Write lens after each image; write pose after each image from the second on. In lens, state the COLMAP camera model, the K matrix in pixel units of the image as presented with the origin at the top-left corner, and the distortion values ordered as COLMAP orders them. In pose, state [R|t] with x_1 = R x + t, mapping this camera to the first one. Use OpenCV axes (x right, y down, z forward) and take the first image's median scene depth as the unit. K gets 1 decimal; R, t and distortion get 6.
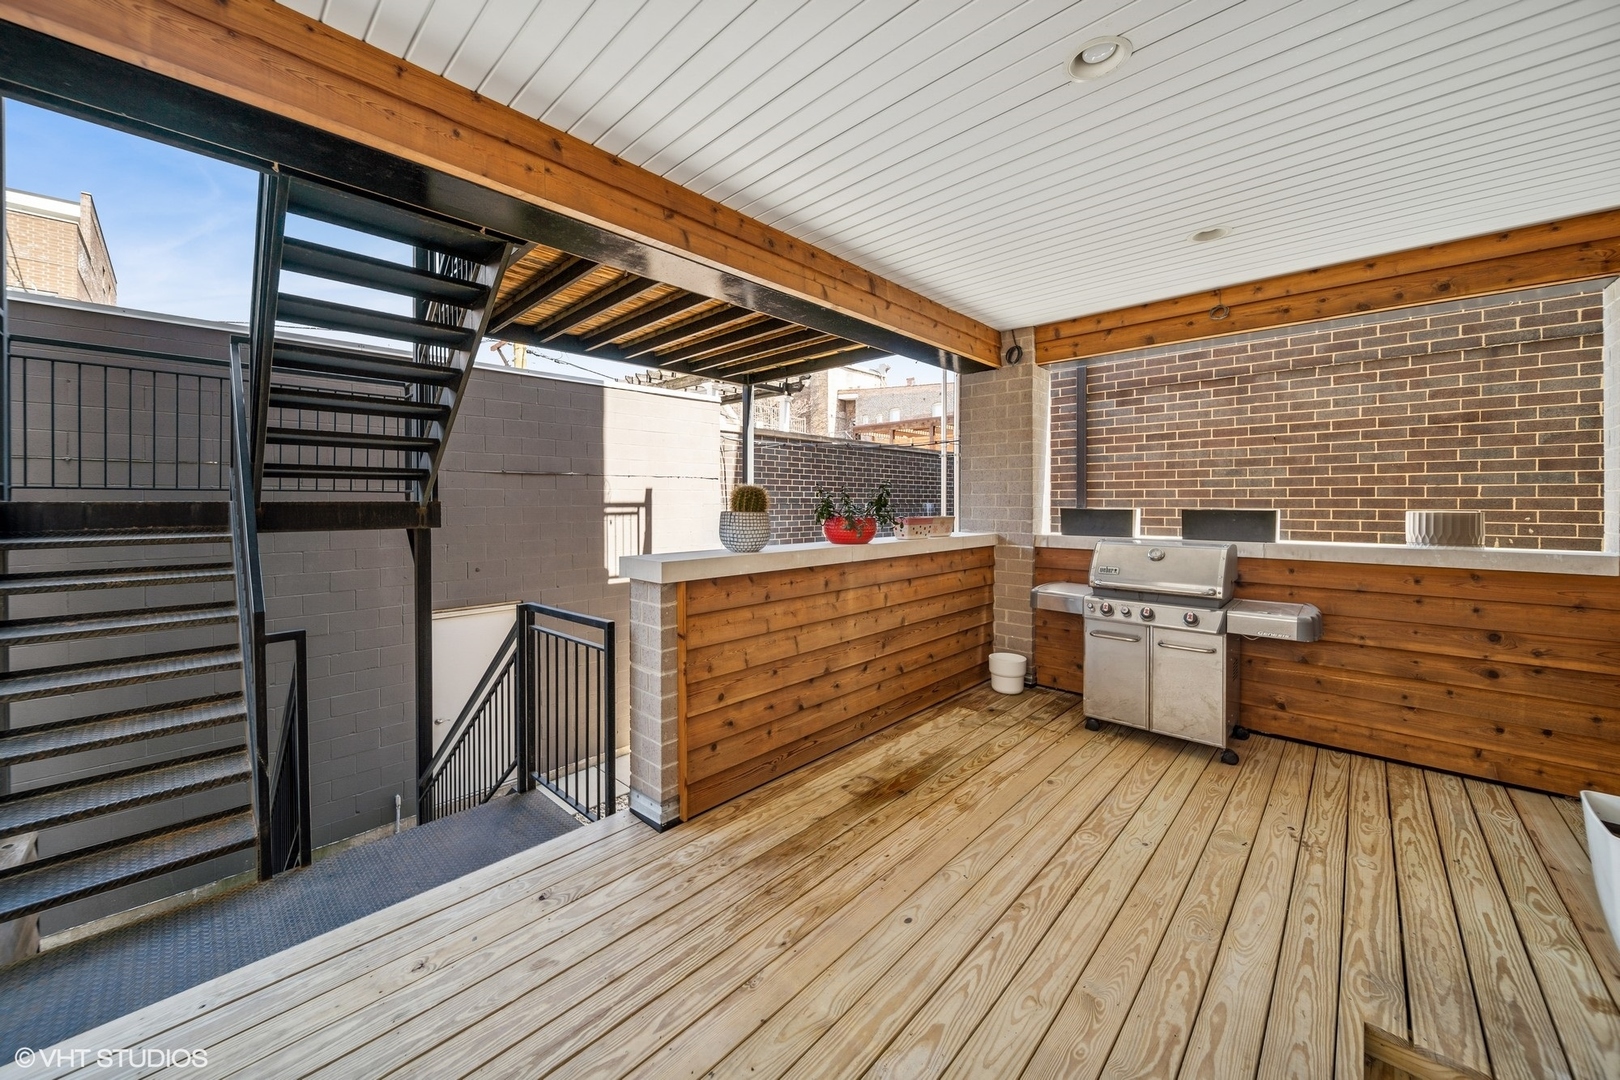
lens RADIAL K [[593.1, 0, 818.3], [0, 593.1, 504.3], [0, 0, 1]] dist [-0.001782, -0.000481]
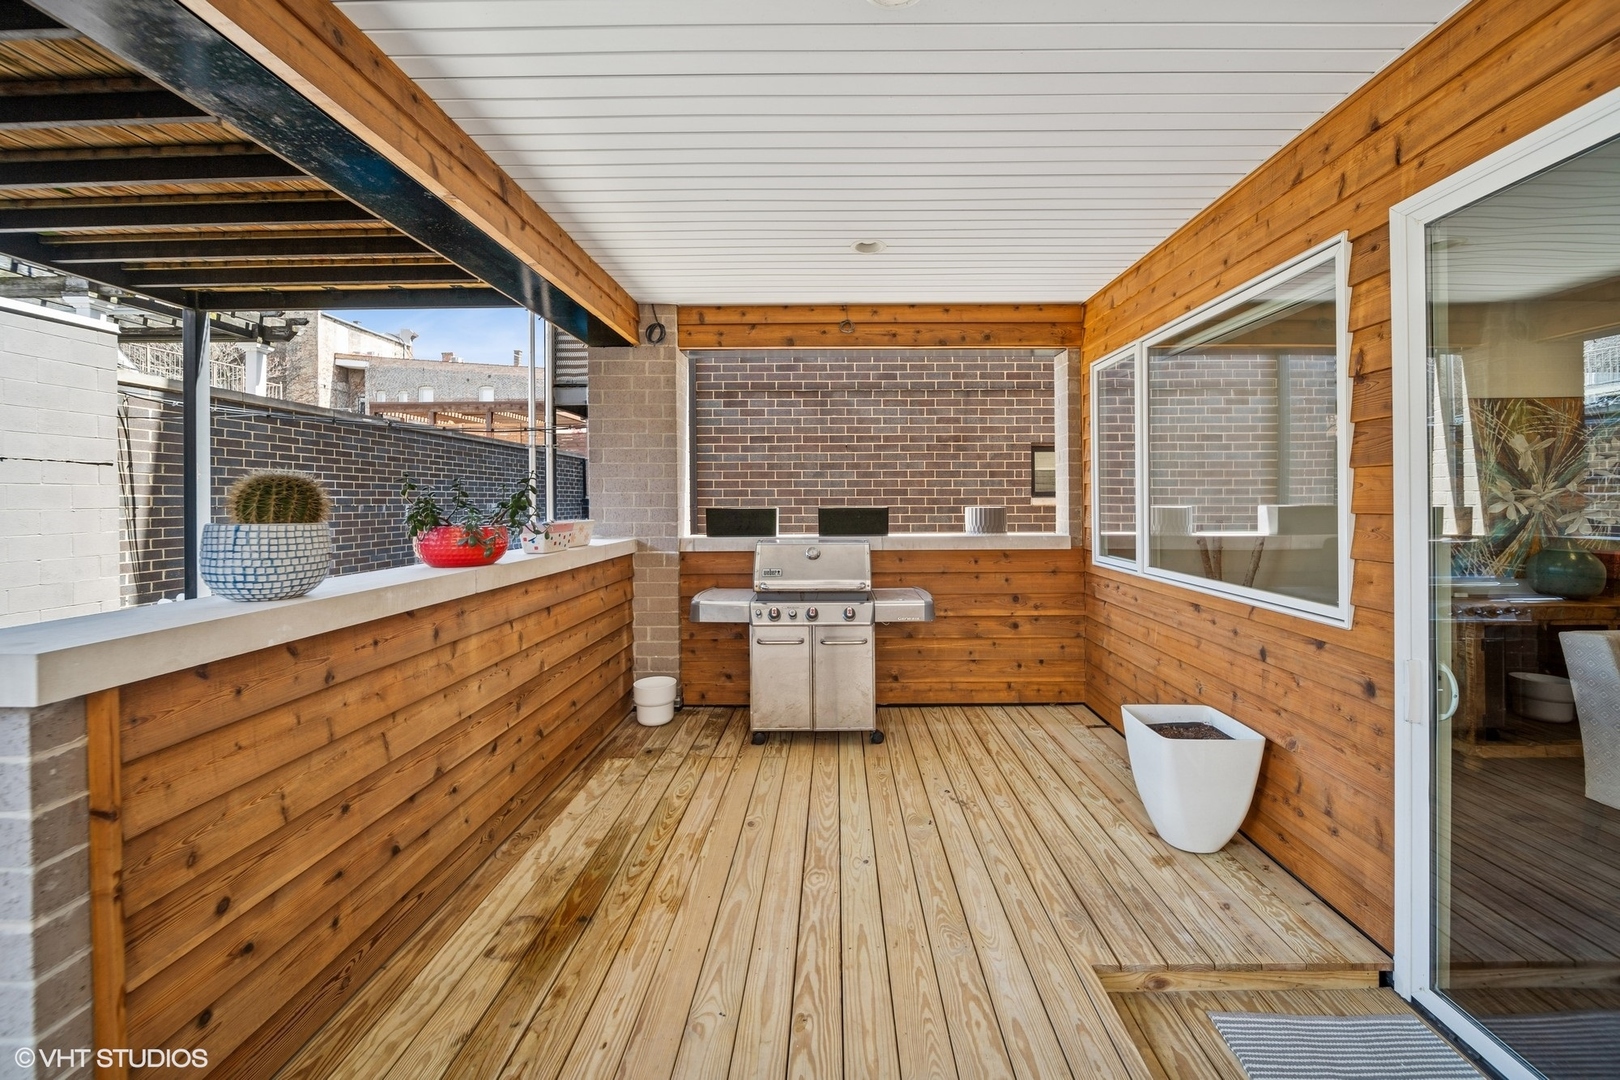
lens RADIAL K [[593.1, 0, 818.6], [0, 593.1, 499.9], [0, 0, 1]] dist [-0.001782, -0.000481]
pose [[0.740813, -0.003619, 0.671702, -0.102621], [0.008134, 0.999961, -0.003583, -0.001993], [-0.671662, 0.008118, 0.740813, 0.251875]]
